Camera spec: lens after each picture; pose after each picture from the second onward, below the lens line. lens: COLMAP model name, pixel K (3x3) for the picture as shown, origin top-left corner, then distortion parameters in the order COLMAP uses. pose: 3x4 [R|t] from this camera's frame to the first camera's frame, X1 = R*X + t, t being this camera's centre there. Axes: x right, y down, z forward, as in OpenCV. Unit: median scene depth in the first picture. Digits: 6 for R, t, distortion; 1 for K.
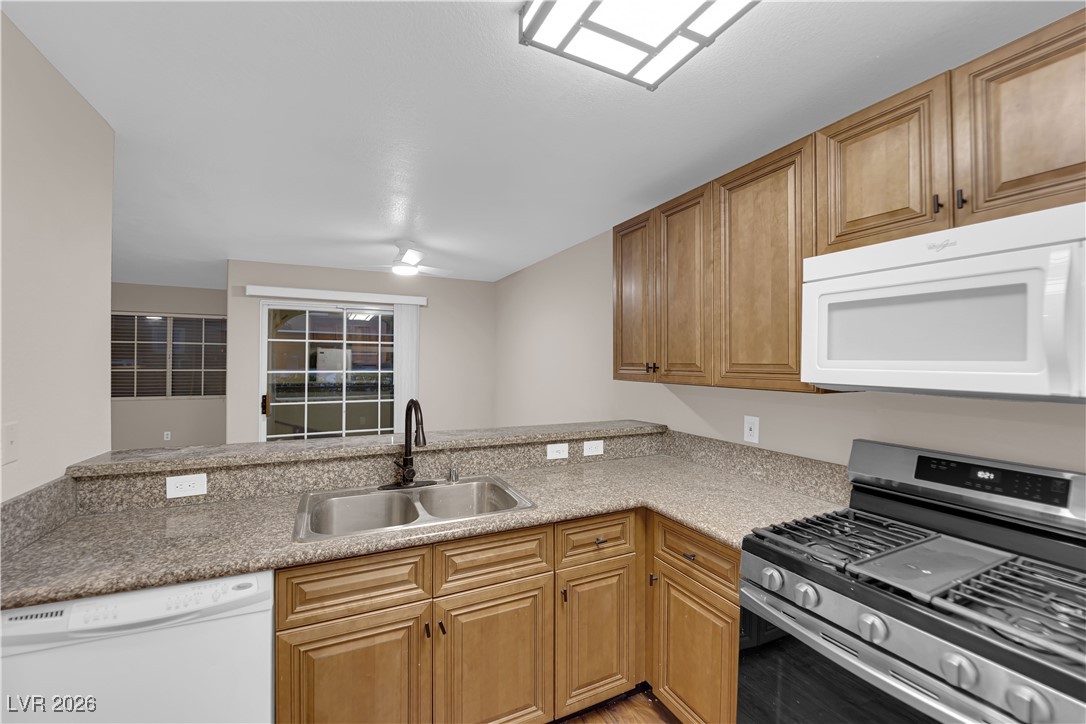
lens RADIAL K [[463.0, 0, 543.0], [0, 463.0, 362.0], [0, 0, 1]] dist [-0.021214, -0.000043]
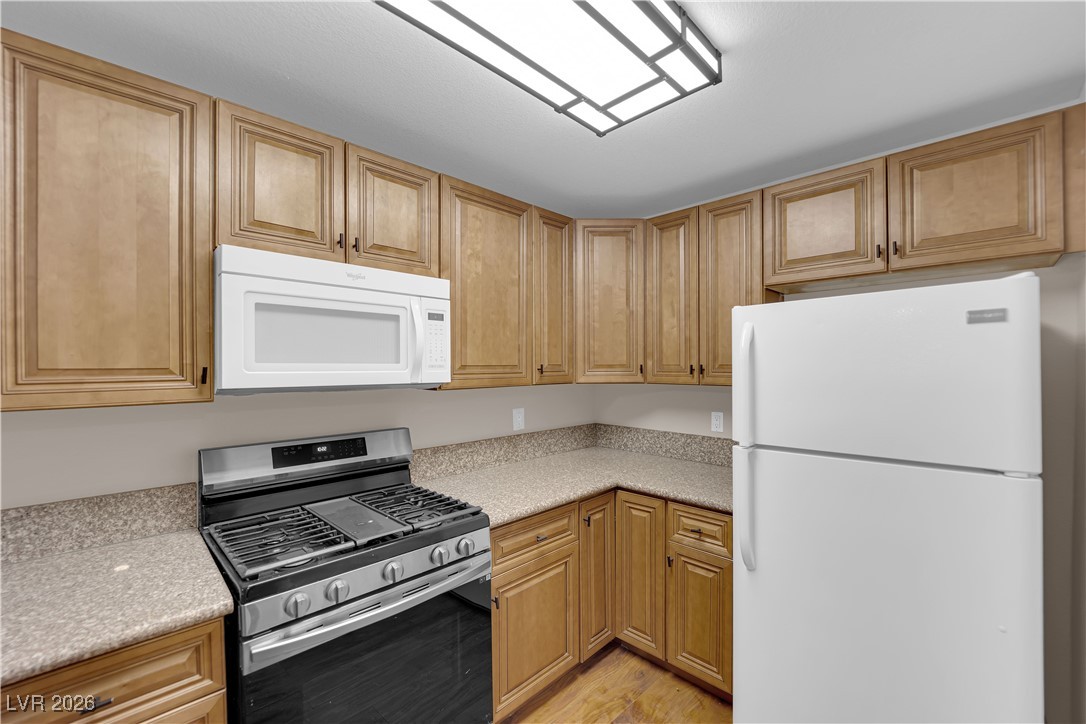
lens RADIAL K [[440.7, 0, 537.6], [0, 440.7, 373.6], [0, 0, 1]] dist [-0.001694, -0.000260]
pose [[-0.326086, -0.019806, 0.945133, -0.419991], [0.005145, 0.999729, 0.022725, 0.000515], [-0.945326, 0.012273, -0.325896, 0.749891]]
